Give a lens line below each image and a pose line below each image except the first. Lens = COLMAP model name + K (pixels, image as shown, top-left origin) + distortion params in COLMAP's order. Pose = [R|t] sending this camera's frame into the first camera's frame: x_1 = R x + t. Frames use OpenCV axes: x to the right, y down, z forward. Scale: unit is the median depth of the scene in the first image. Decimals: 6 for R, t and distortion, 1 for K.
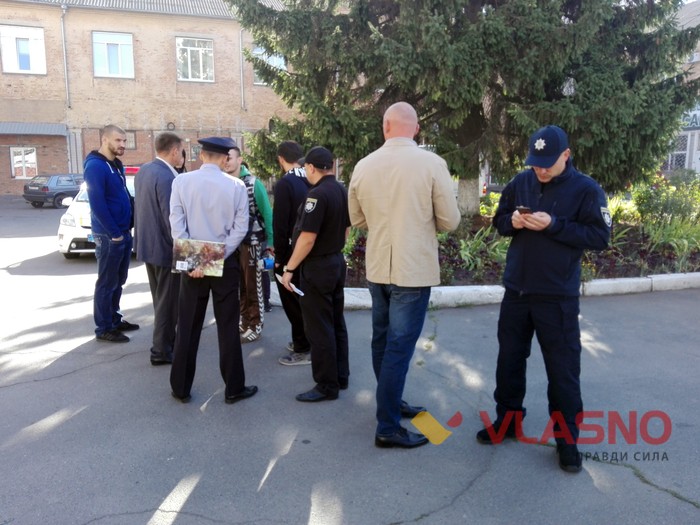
lens RADIAL K [[552.8, 0, 331.2], [0, 552.8, 266.9], [0, 0, 1]] dist [0.066372, -0.075945]
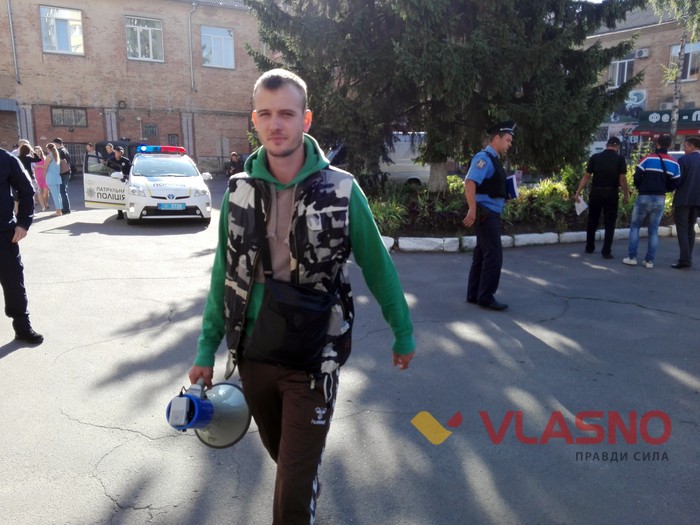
lens RADIAL K [[552.8, 0, 349.9], [0, 552.8, 258.8], [0, 0, 1]] dist [0.066372, -0.075945]
pose [[0.983877, -0.014317, 0.178275, -0.075870], [0.011502, 0.999792, 0.016812, 0.013649], [-0.178479, -0.014491, 0.983837, -0.073284]]
